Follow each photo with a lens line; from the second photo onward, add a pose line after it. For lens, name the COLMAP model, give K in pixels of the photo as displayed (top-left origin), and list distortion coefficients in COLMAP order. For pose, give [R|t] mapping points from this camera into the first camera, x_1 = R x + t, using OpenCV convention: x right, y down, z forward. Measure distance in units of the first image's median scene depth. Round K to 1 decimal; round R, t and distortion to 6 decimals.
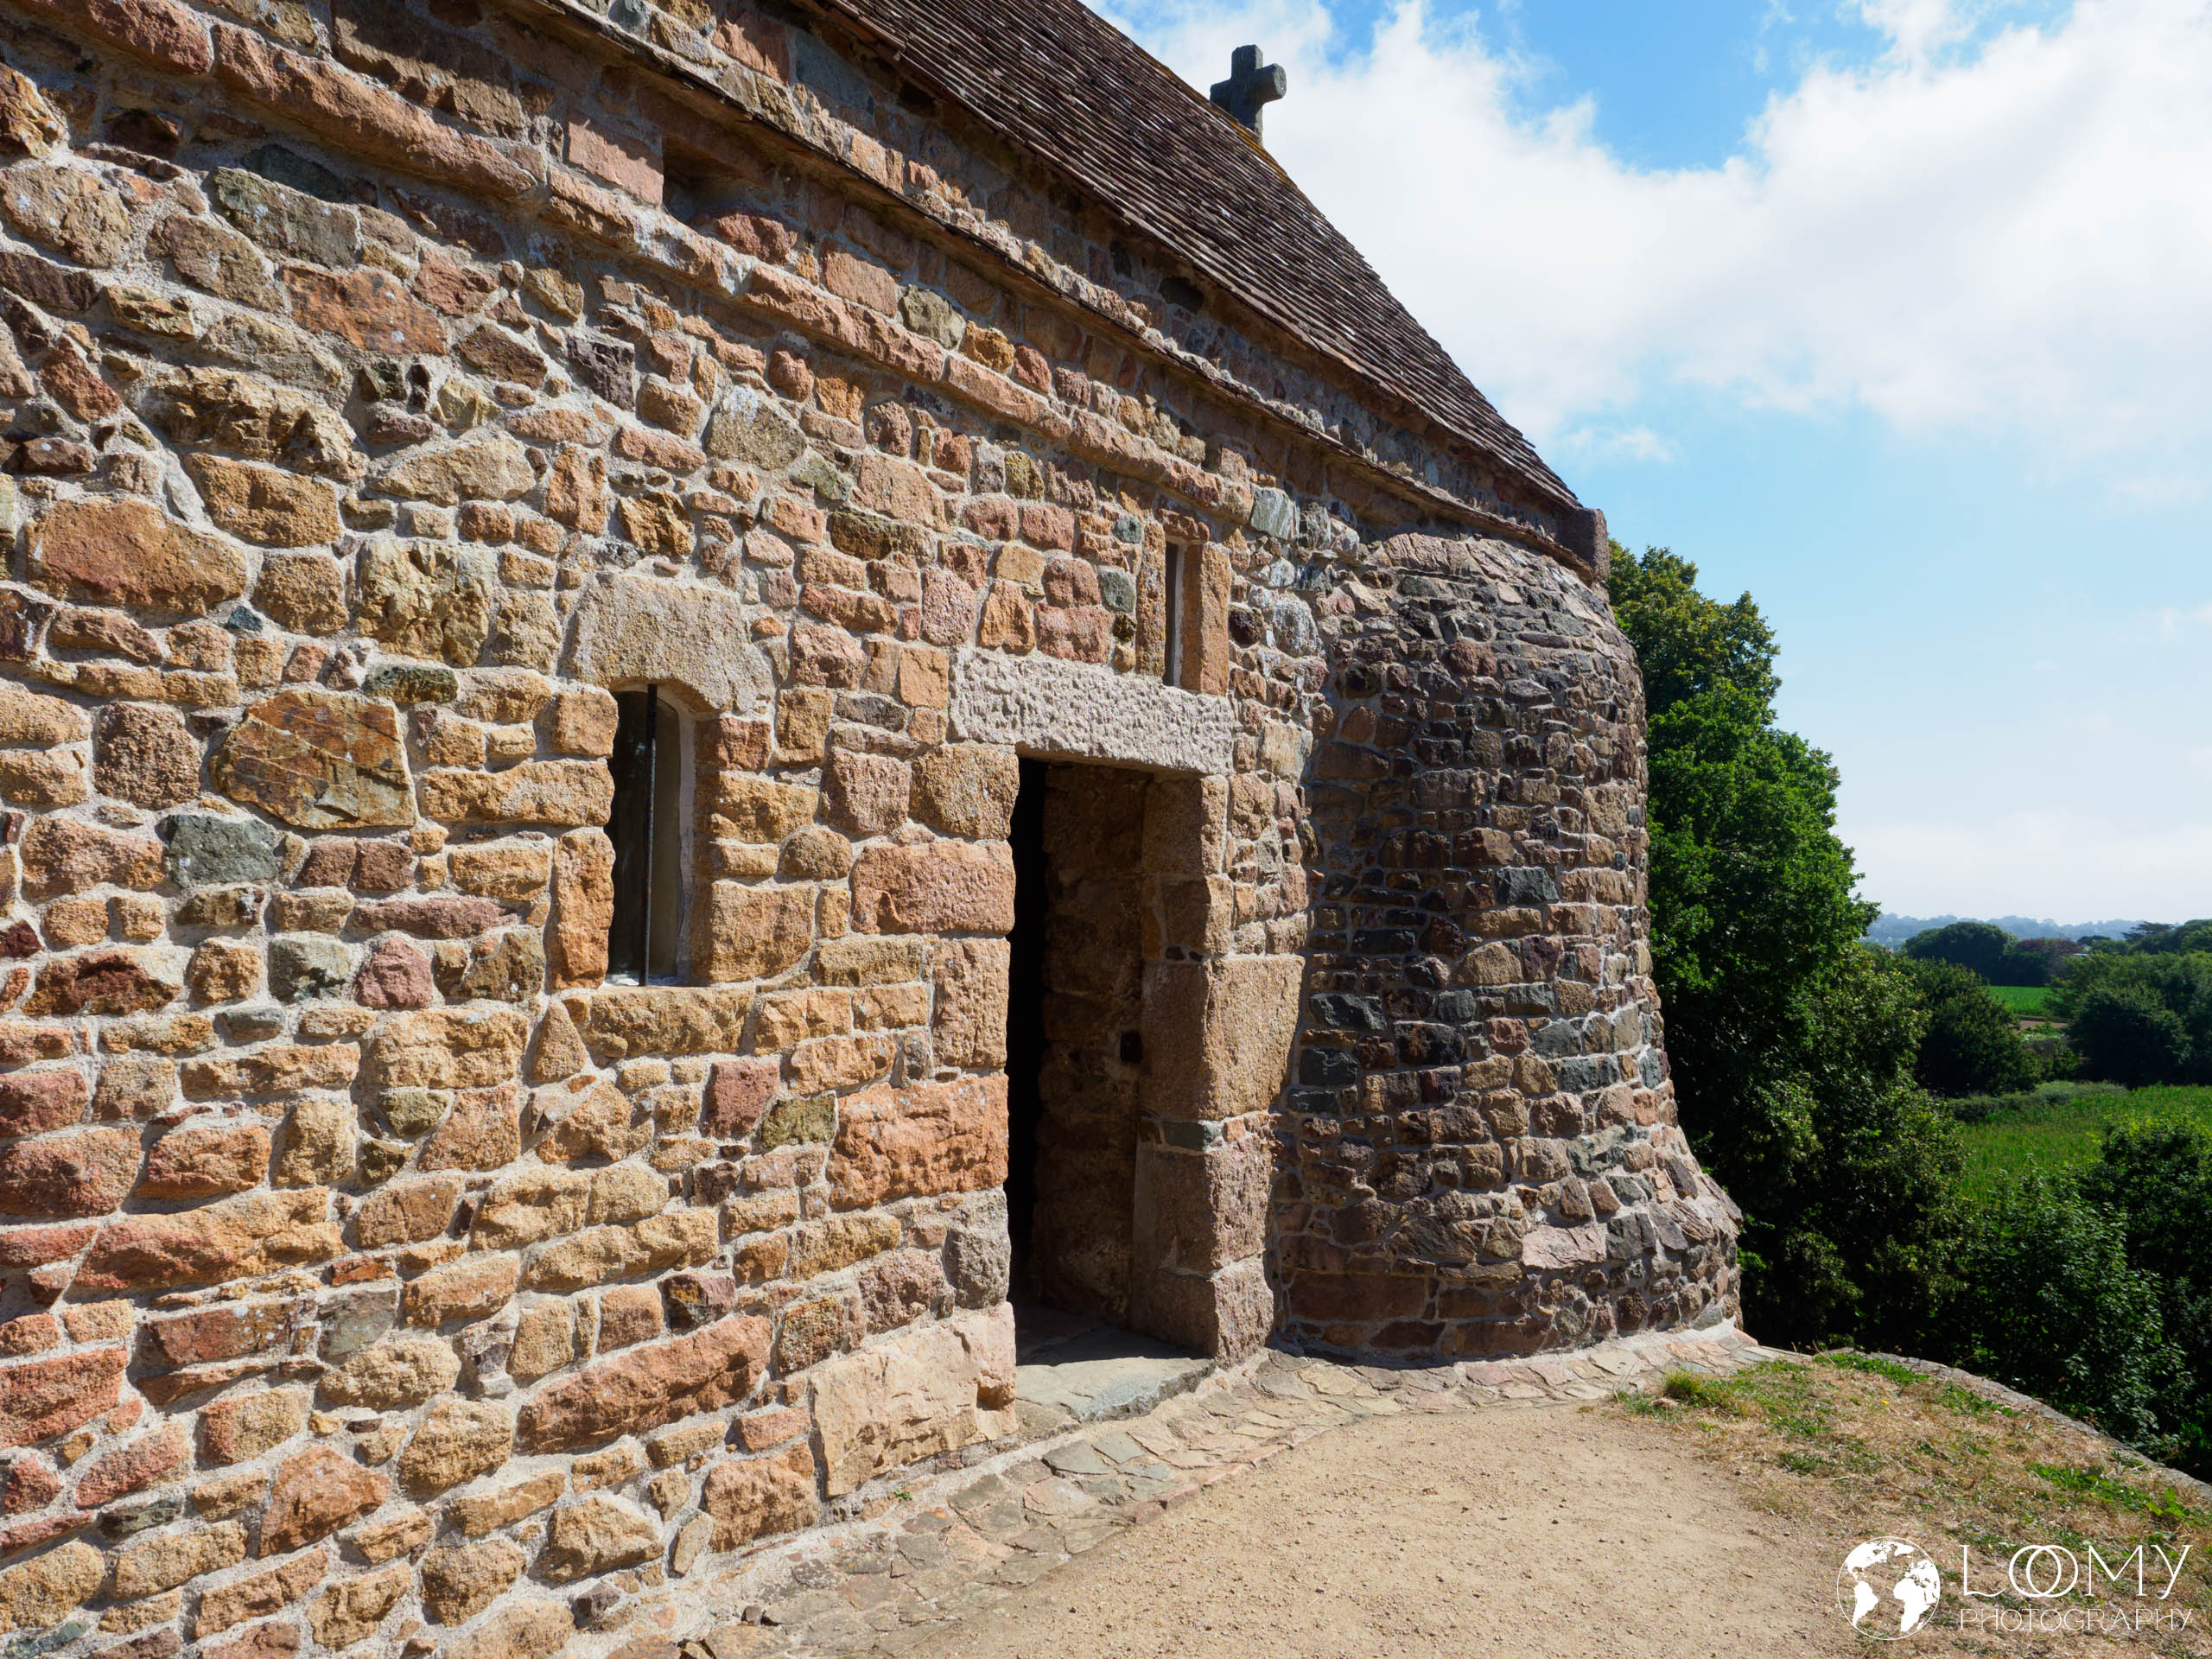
lens RADIAL K [[1622.6, 0, 1109.8], [0, 1622.6, 824.6], [0, 0, 1]] dist [-0.002030, -0.001514]
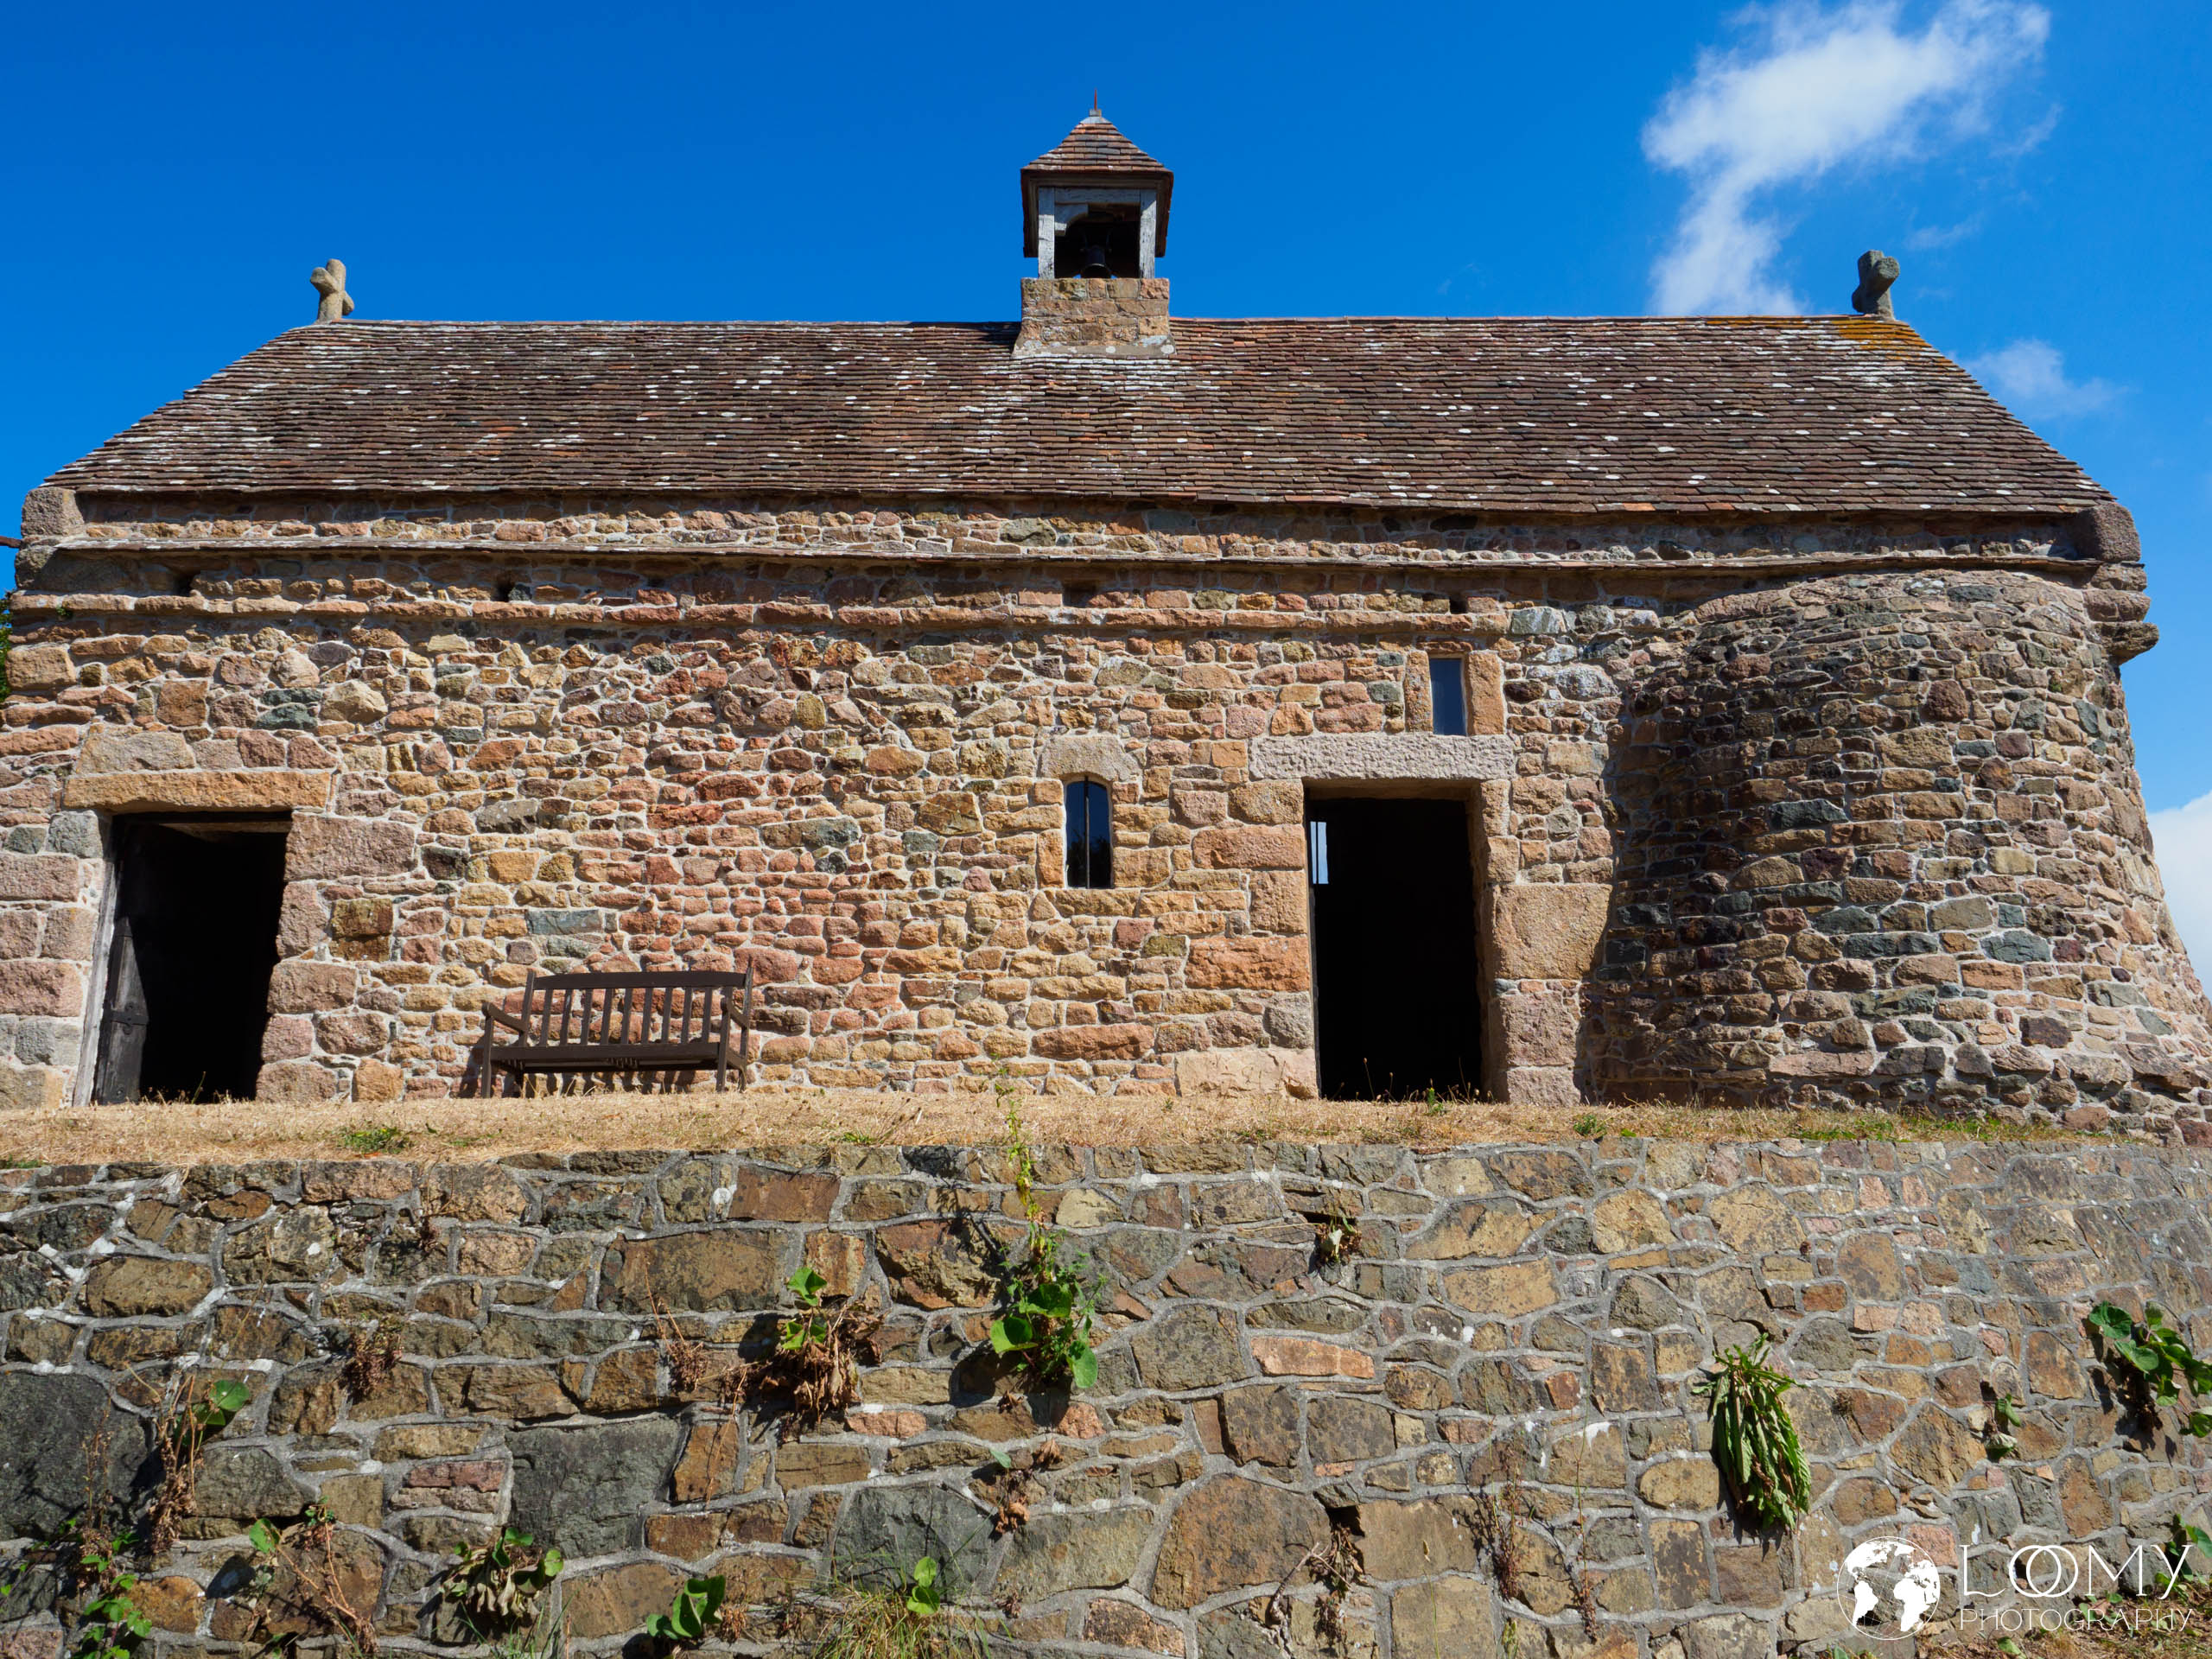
lens RADIAL K [[1622.6, 0, 1108.0], [0, 1622.6, 833.9], [0, 0, 1]] dist [-0.002030, -0.001514]
pose [[0.580378, -0.219307, -0.784261, 1.695021], [0.051584, 0.971022, -0.233358, 0.590125], [0.812712, 0.094981, 0.574873, -0.441034]]
